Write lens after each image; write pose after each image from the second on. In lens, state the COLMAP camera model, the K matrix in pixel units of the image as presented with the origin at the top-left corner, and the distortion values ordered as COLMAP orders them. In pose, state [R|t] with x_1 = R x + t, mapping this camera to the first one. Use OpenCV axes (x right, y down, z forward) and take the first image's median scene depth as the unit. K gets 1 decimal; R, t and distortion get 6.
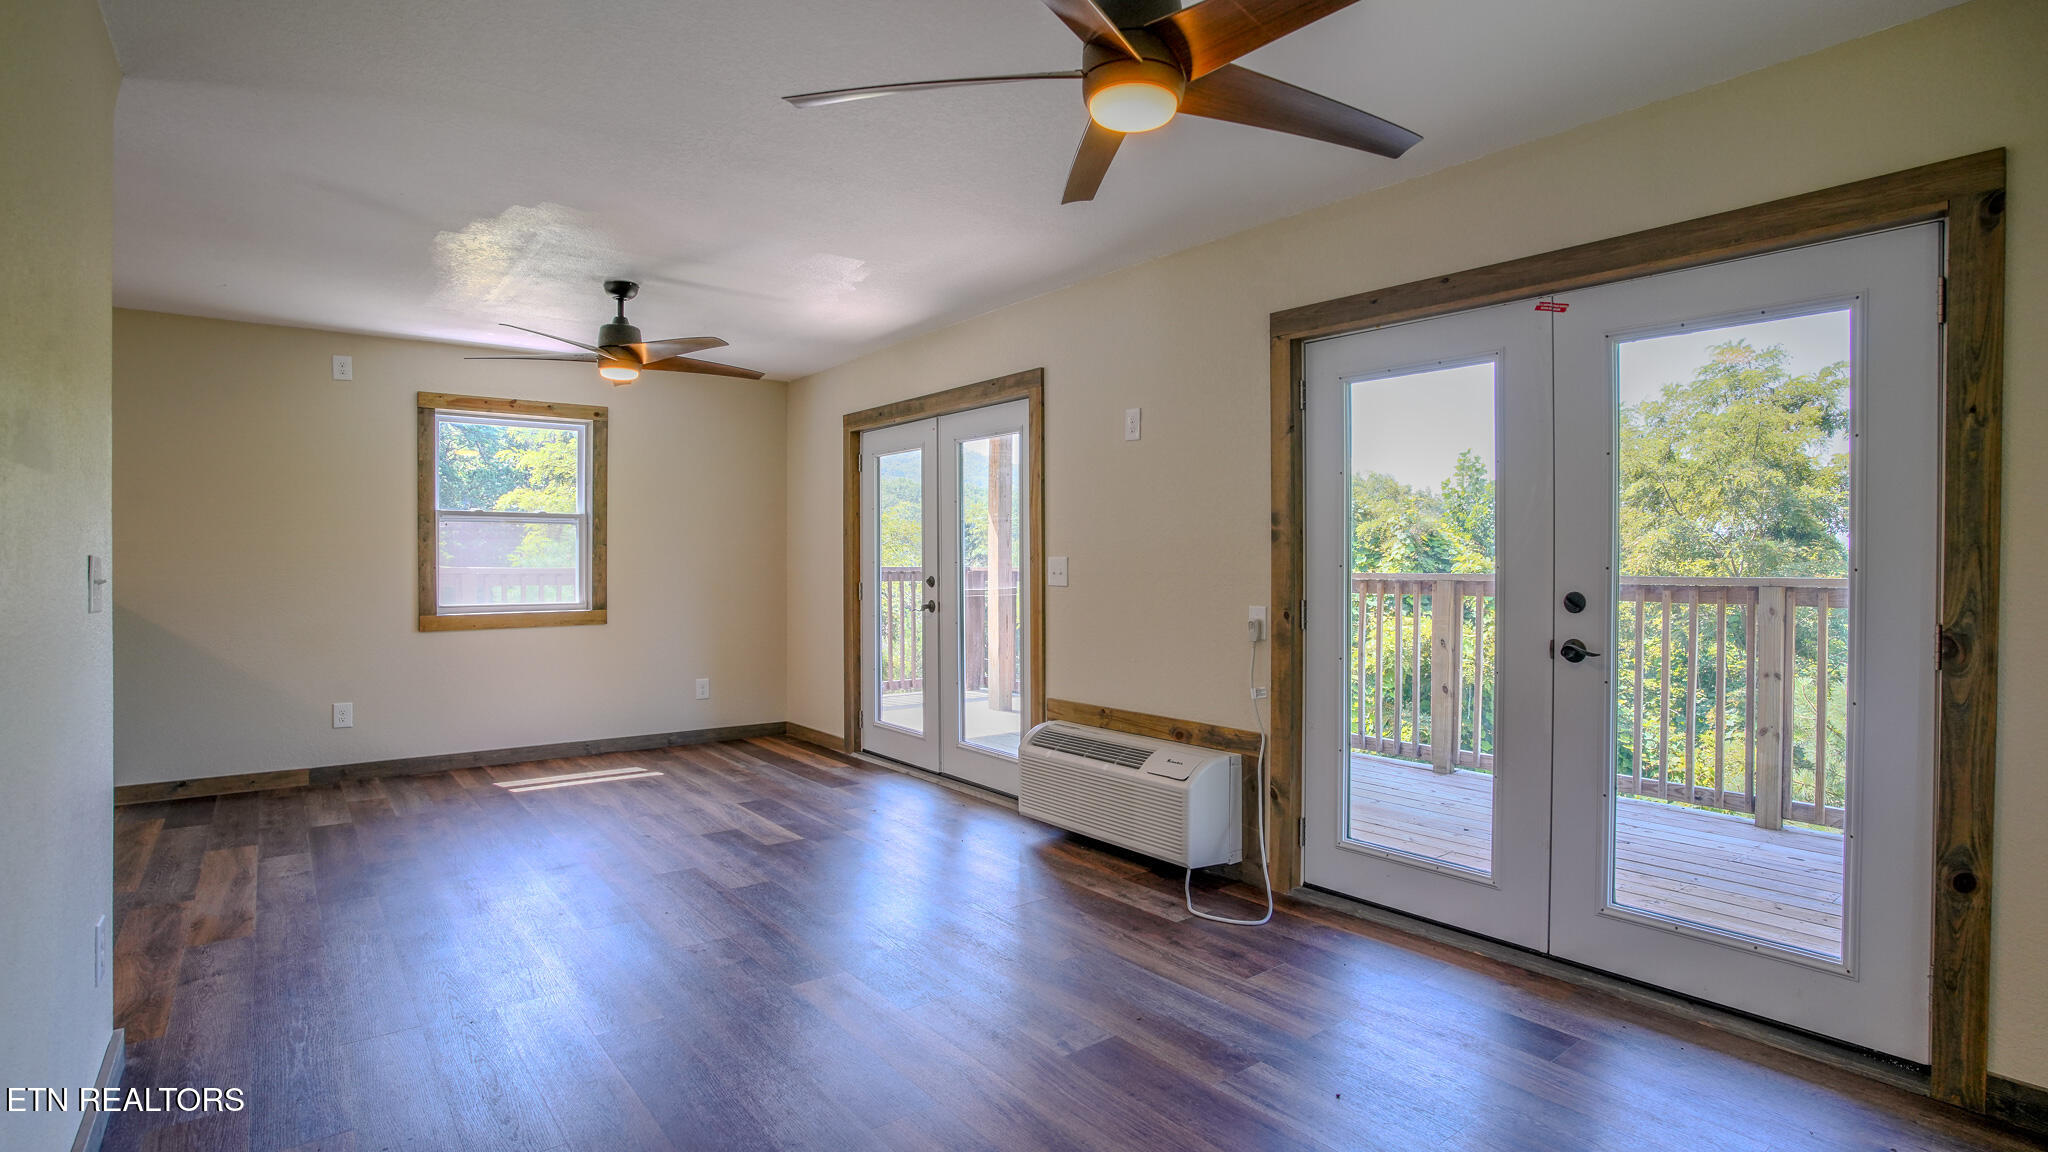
lens RADIAL K [[1019.2, 0, 1010.2], [0, 1019.2, 570.8], [0, 0, 1]] dist [-0.067027, 0.028658]
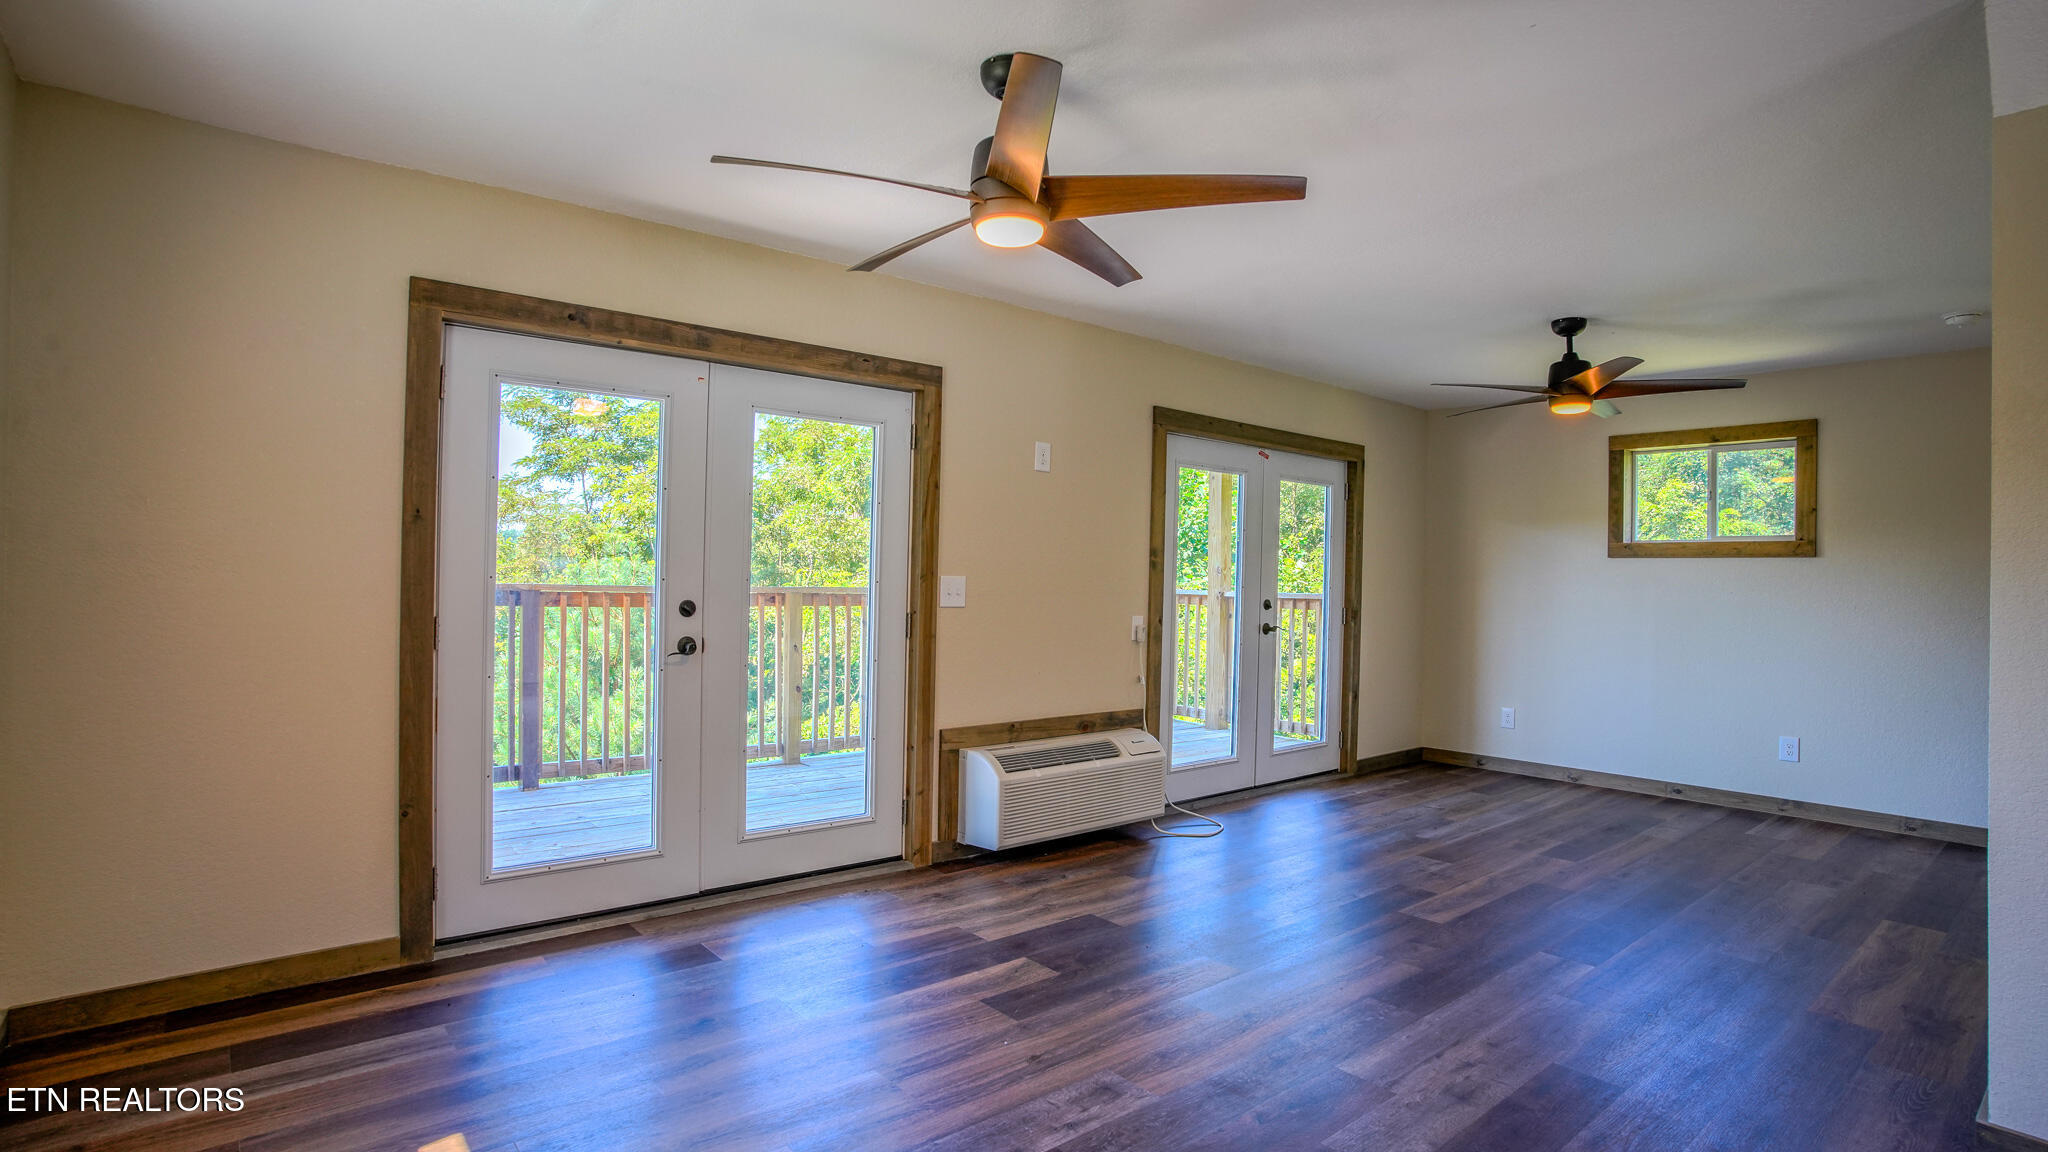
lens RADIAL K [[1019.2, 0, 1026.2], [0, 1019.2, 577.0], [0, 0, 1]] dist [-0.067027, 0.028658]
pose [[-0.054466, -0.005771, 0.998499, -0.891050], [-0.010548, 0.999931, 0.005204, -0.018356], [-0.998460, -0.010249, -0.054523, 0.982420]]
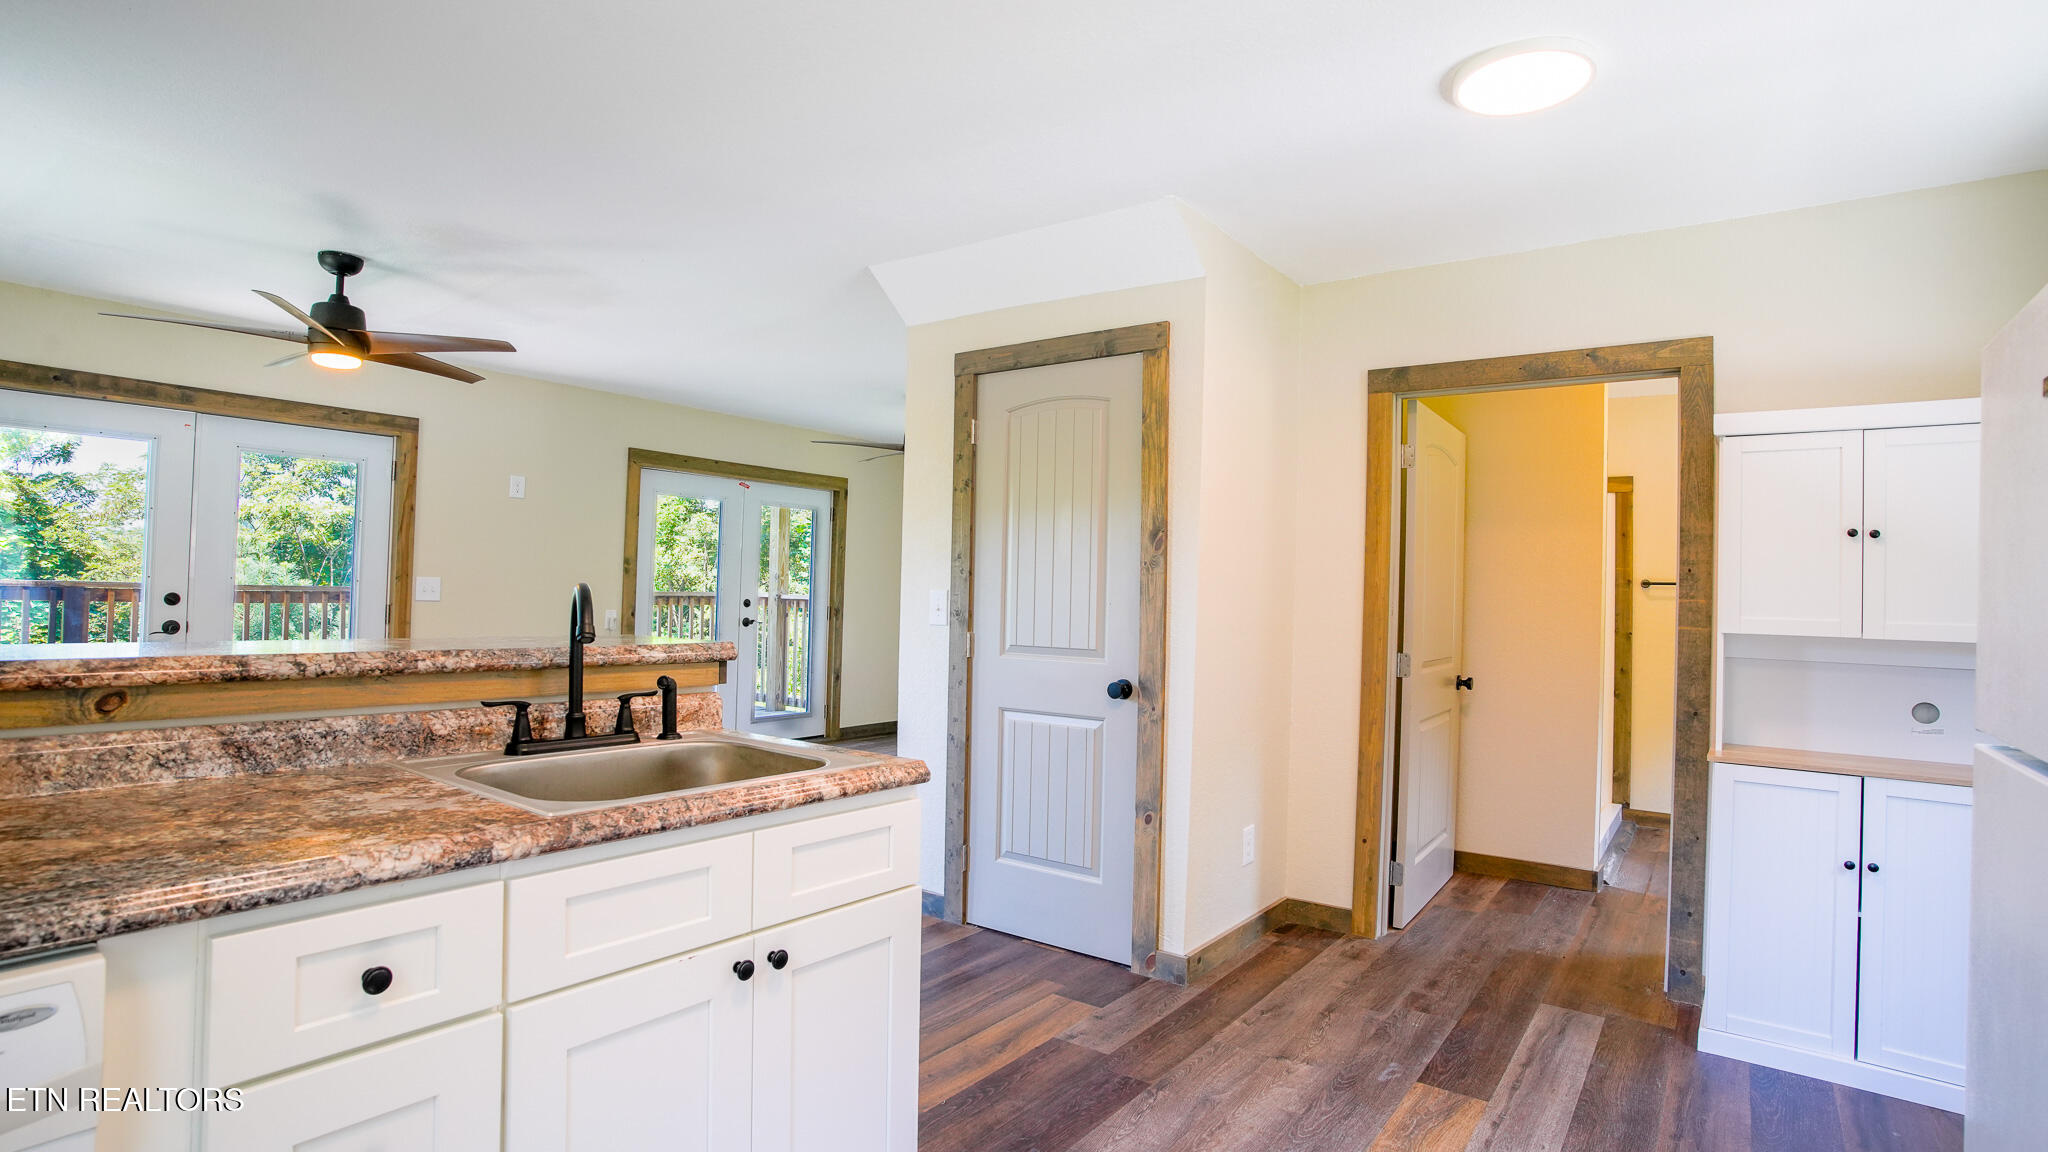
lens RADIAL K [[1019.2, 0, 1030.6], [0, 1019.2, 569.9], [0, 0, 1]] dist [-0.067027, 0.028658]
pose [[-0.292664, 0.007094, 0.956189, -1.311771], [-0.018998, 0.999732, -0.013231, -0.020234], [-0.956027, -0.022038, -0.292450, 0.657814]]
